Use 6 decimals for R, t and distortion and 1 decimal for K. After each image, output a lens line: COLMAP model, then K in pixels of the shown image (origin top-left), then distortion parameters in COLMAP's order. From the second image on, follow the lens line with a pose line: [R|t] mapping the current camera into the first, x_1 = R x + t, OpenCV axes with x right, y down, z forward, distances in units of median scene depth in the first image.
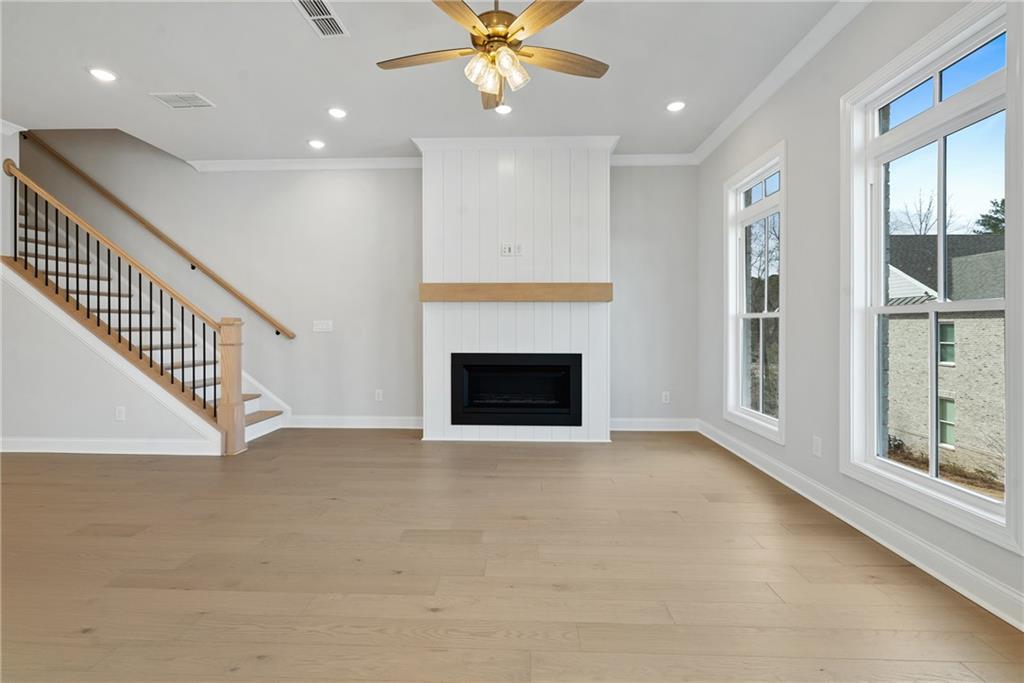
lens RADIAL K [[464.2, 0, 508.9], [0, 464.2, 328.7], [0, 0, 1]] dist [-0.003713, 0.001300]
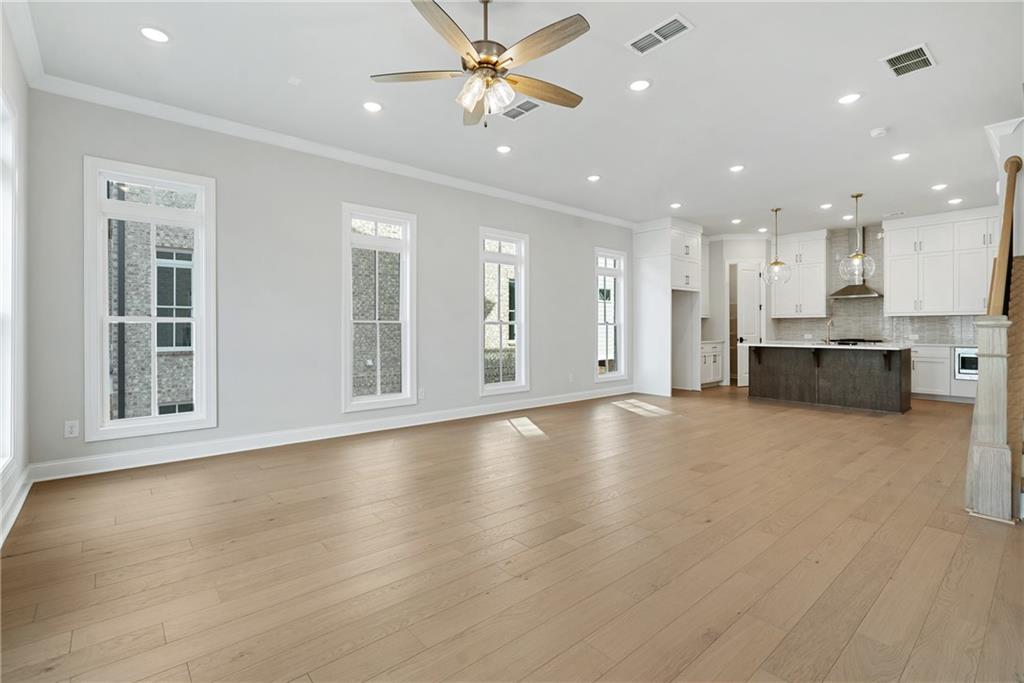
lens RADIAL K [[464.2, 0, 512.7], [0, 464.2, 326.9], [0, 0, 1]] dist [-0.003713, 0.001300]
pose [[-0.727986, -0.002298, -0.685588, 0.332018], [-0.004946, 0.999986, 0.001900, -0.004371], [0.685574, 0.004774, -0.727987, 0.917493]]
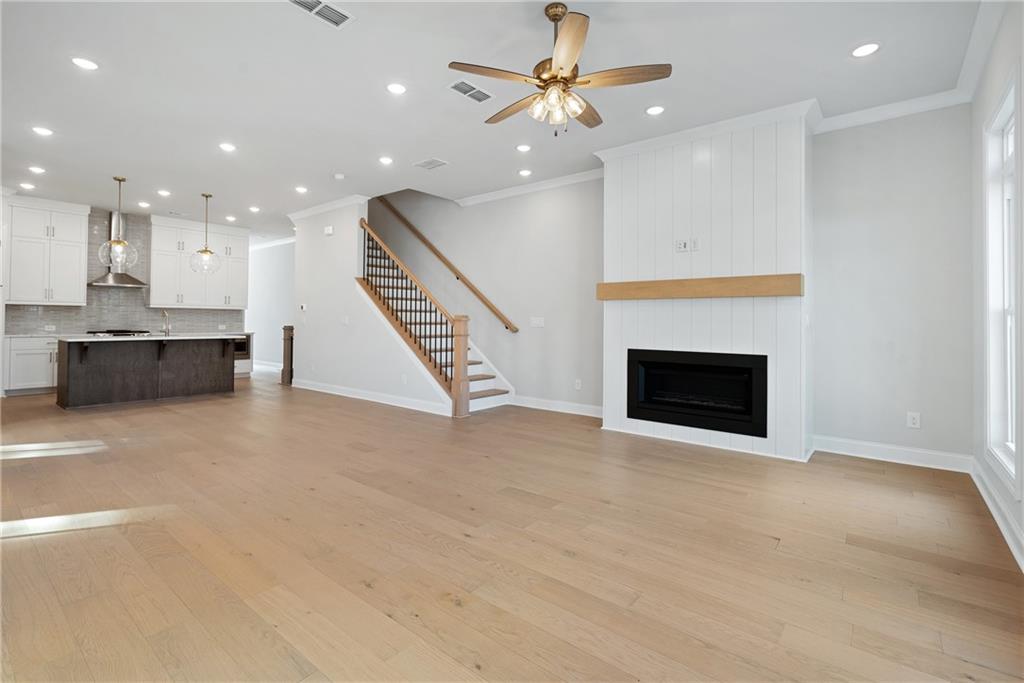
lens RADIAL K [[464.2, 0, 500.1], [0, 464.2, 315.0], [0, 0, 1]] dist [-0.003713, 0.001300]
pose [[0.799623, -0.001961, -0.600499, 0.279424], [-0.012188, 0.999736, -0.019493, 0.000459], [0.600379, 0.022906, 0.799388, -0.007083]]
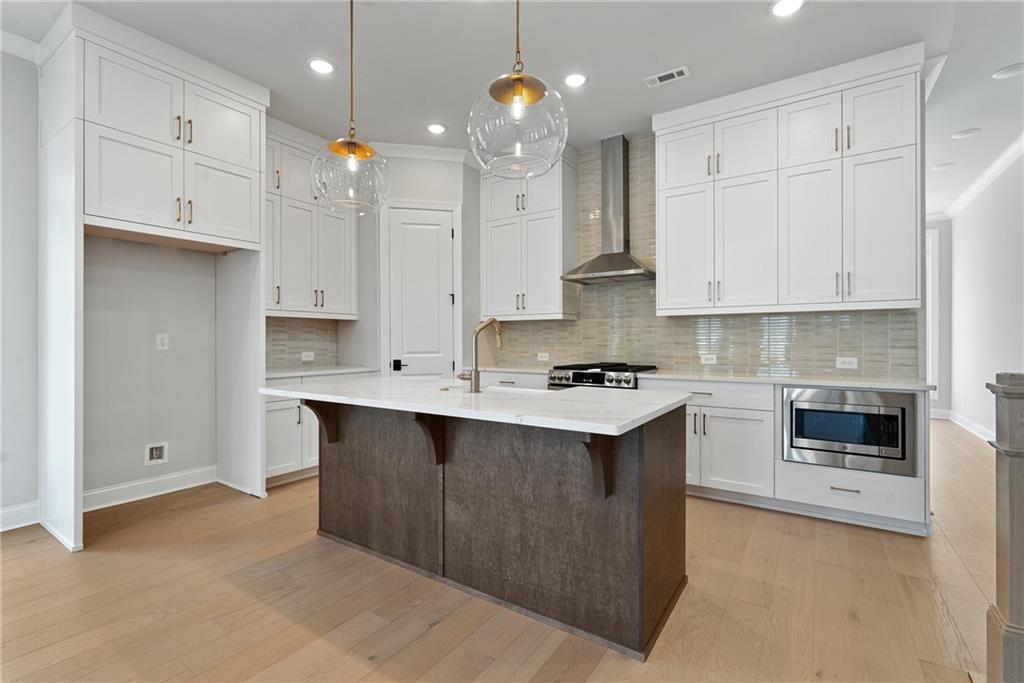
lens RADIAL K [[464.2, 0, 510.4], [0, 464.2, 336.4], [0, 0, 1]] dist [-0.003713, 0.001300]
pose [[-0.517612, -0.006280, -0.855592, -1.025609], [-0.004030, 0.999980, -0.004901, -0.006059], [0.855606, 0.000911, -0.517627, 0.813749]]
